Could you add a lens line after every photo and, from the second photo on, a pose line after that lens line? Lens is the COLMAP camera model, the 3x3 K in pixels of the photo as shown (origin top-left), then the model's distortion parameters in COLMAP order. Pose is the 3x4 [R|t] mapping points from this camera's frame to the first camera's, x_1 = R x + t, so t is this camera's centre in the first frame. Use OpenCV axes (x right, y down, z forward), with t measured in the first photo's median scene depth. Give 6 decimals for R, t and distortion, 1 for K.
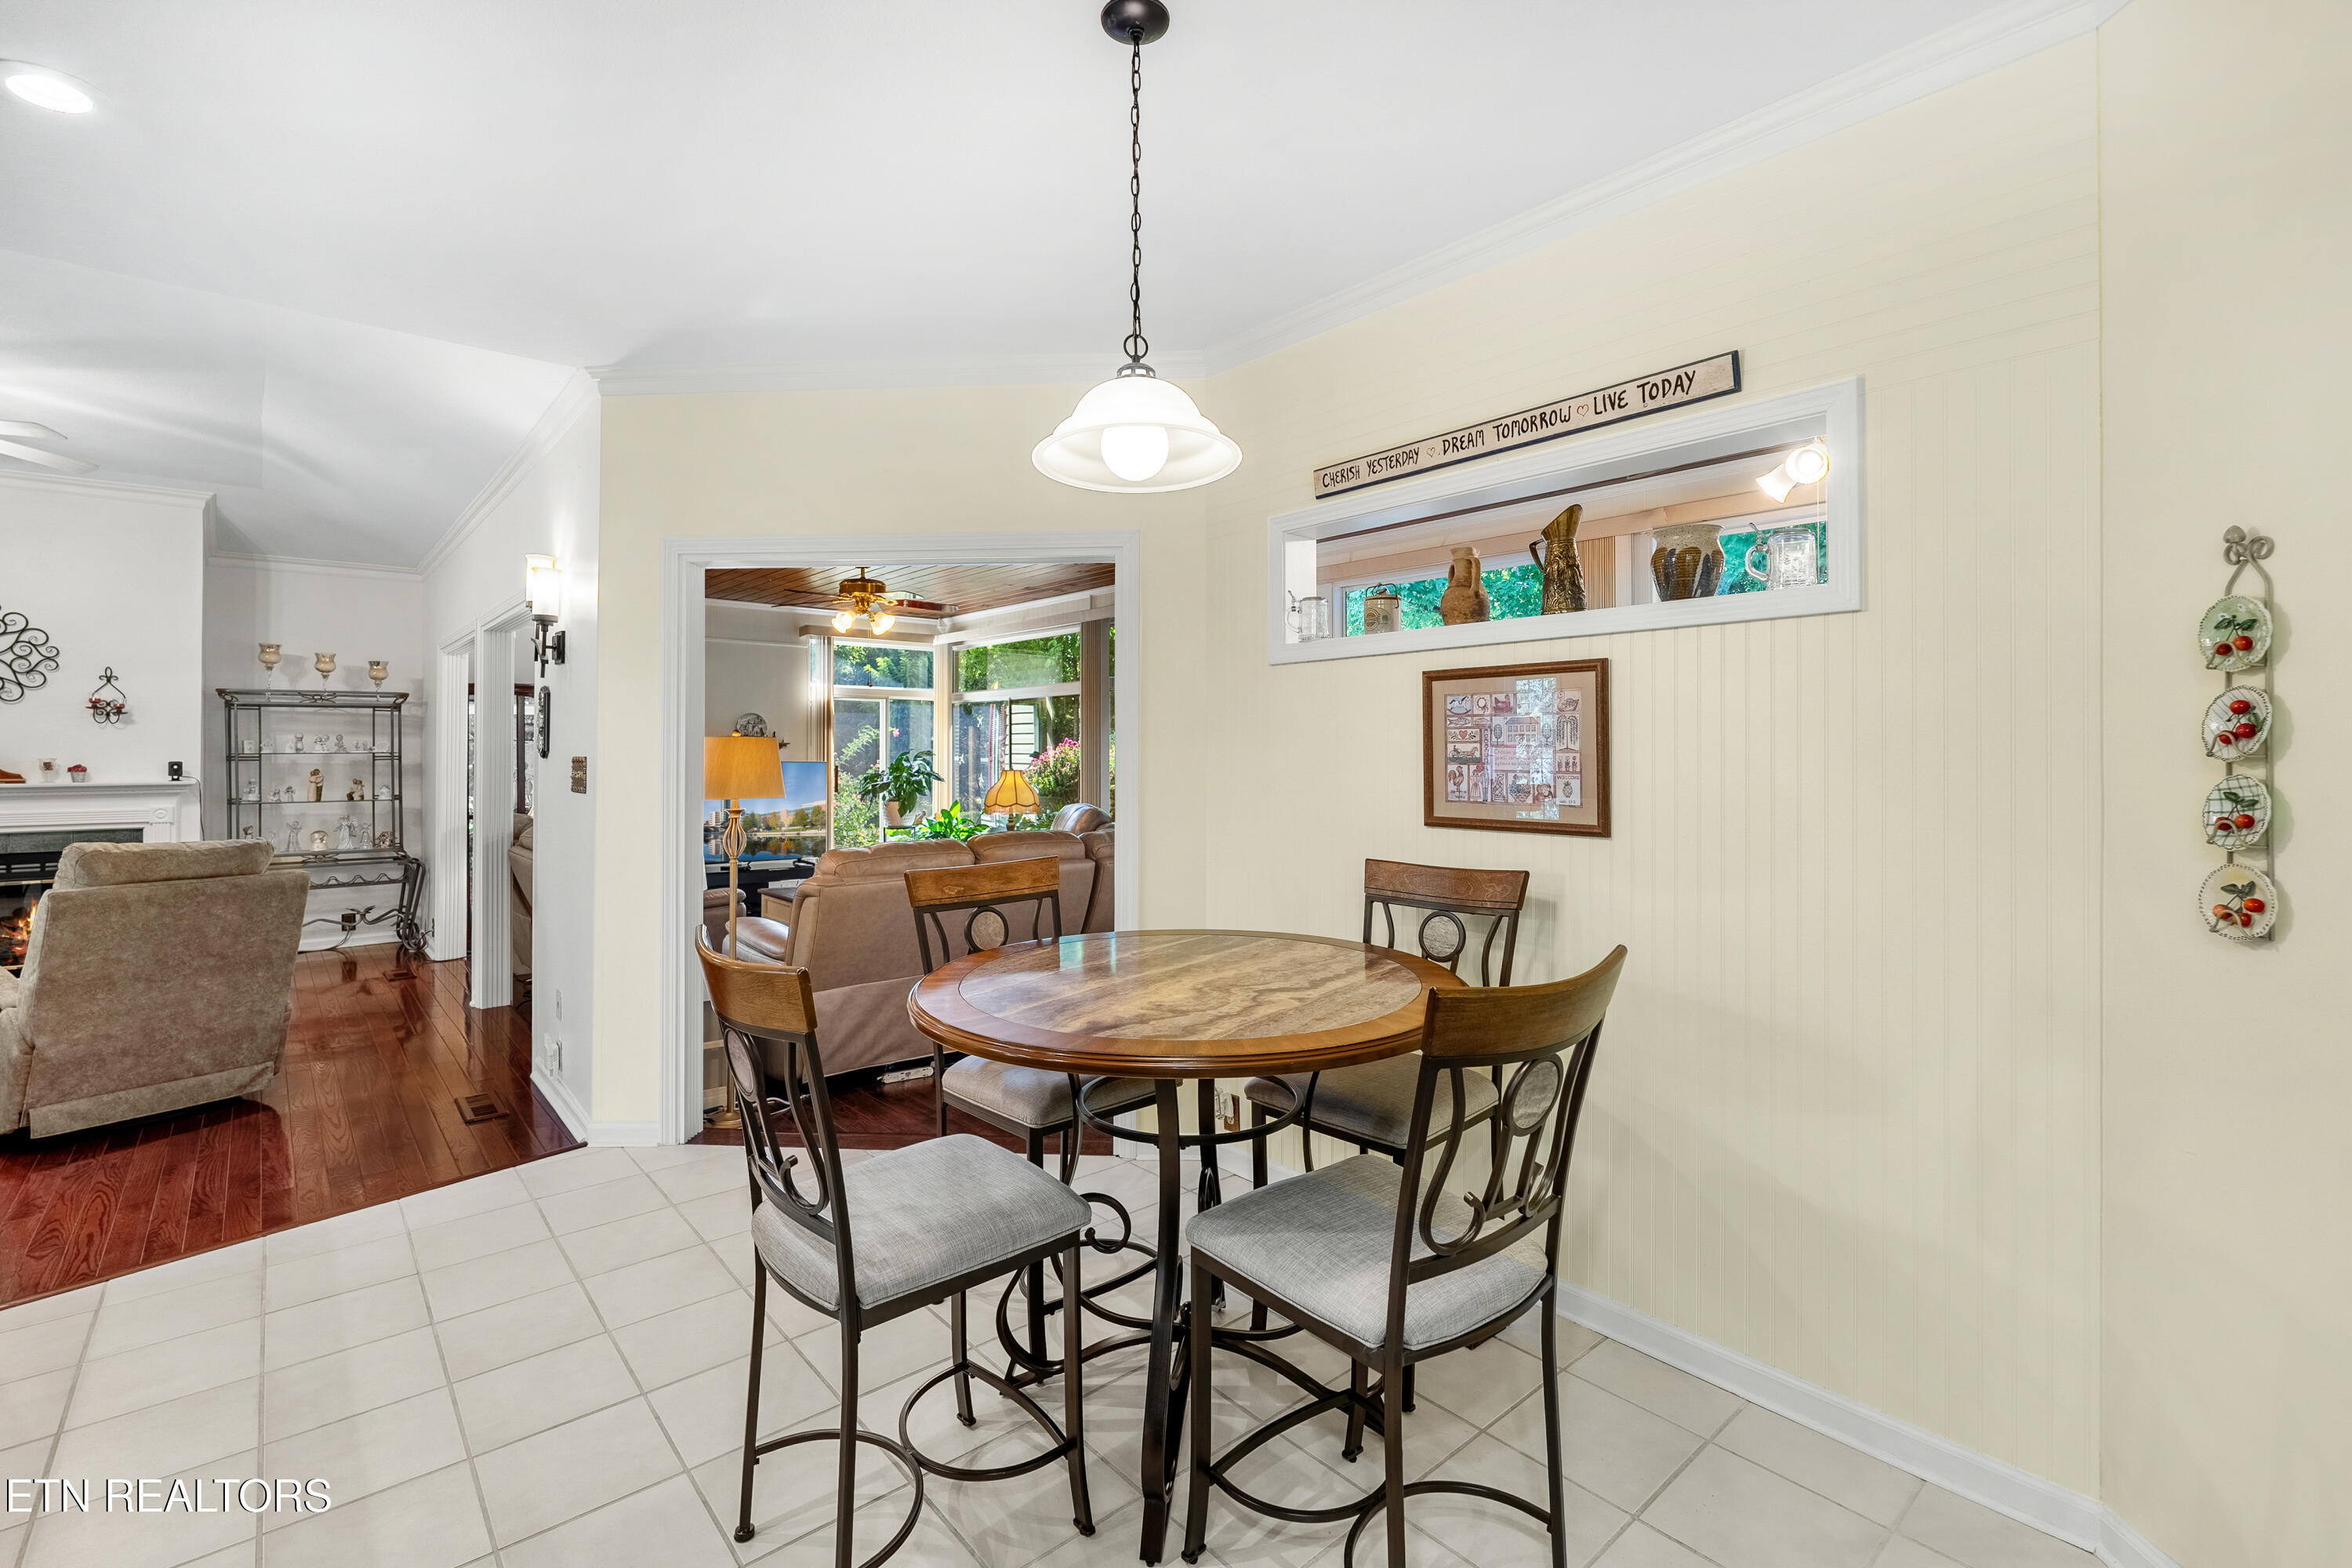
lens RADIAL K [[1035.8, 0, 1176.4], [0, 1035.8, 739.1], [0, 0, 1]] dist [-0.001694, -0.000527]
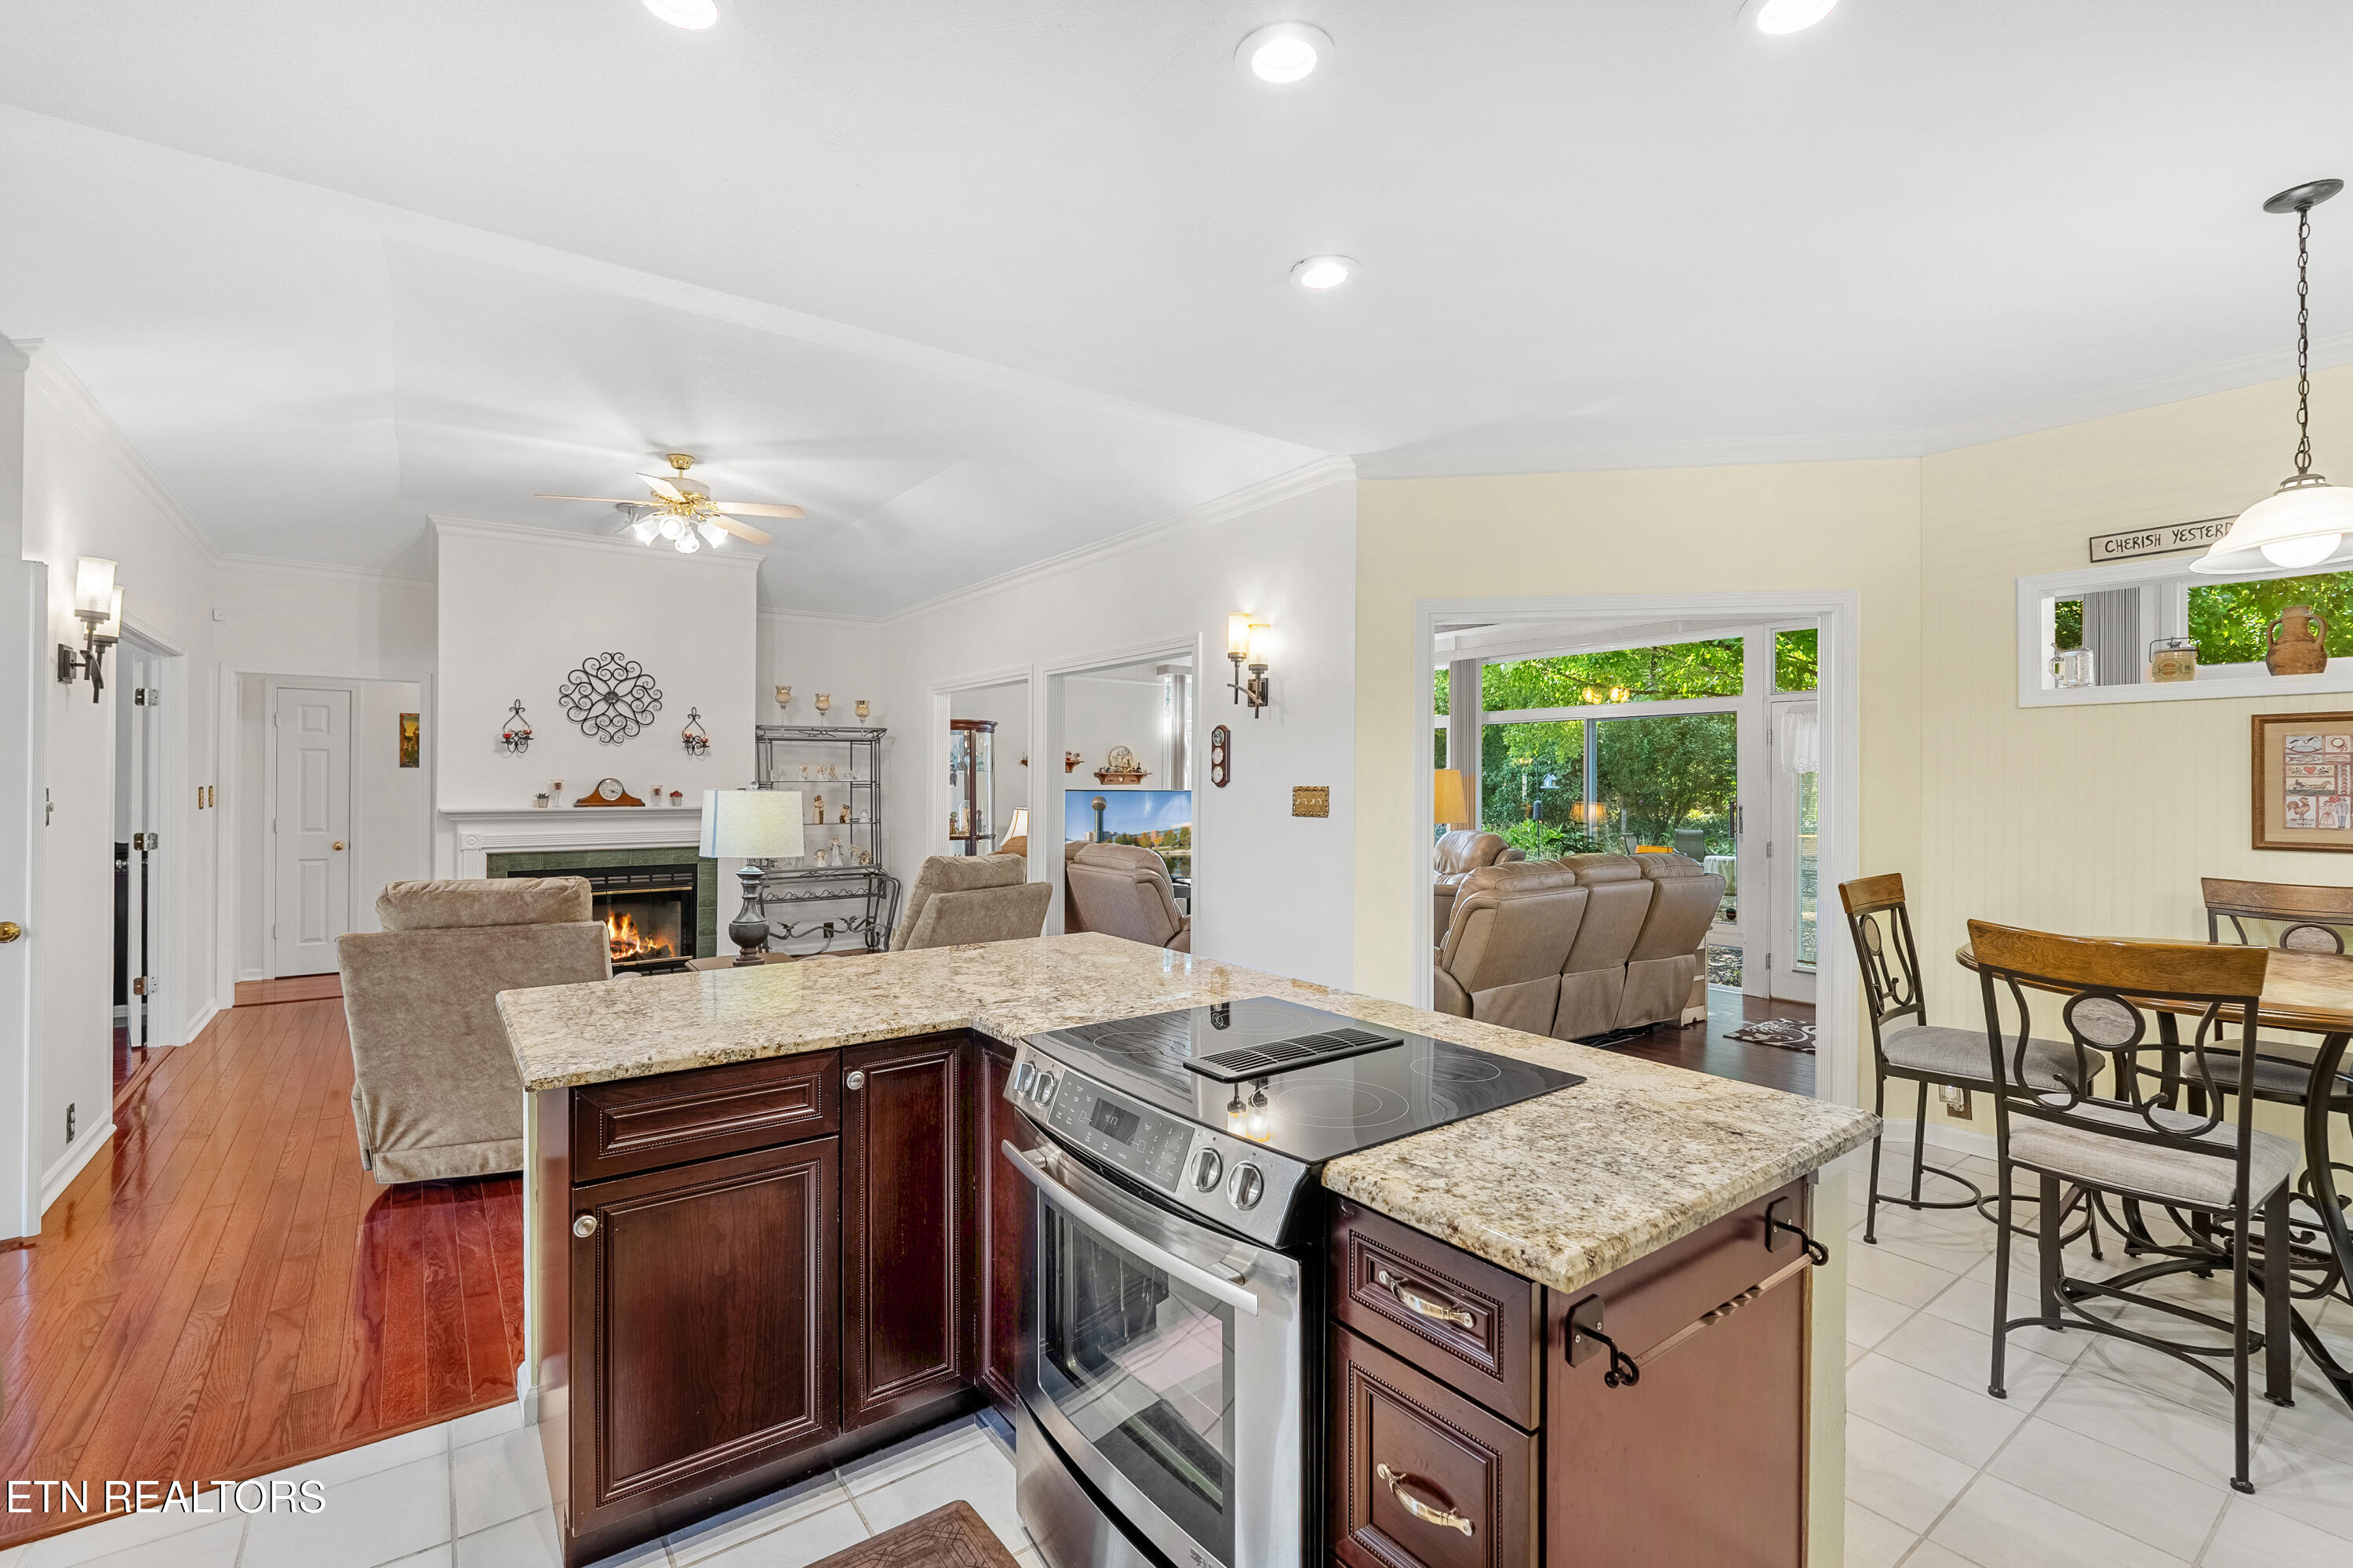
lens RADIAL K [[1036.2, 0, 1170.2], [0, 1036.2, 783.6], [0, 0, 1]] dist [-0.001694, -0.000527]
pose [[0.995907, 0.003404, -0.090324, -0.581624], [-0.002132, 0.999897, 0.014176, -0.001778], [0.090363, -0.013926, 0.995812, -0.168120]]
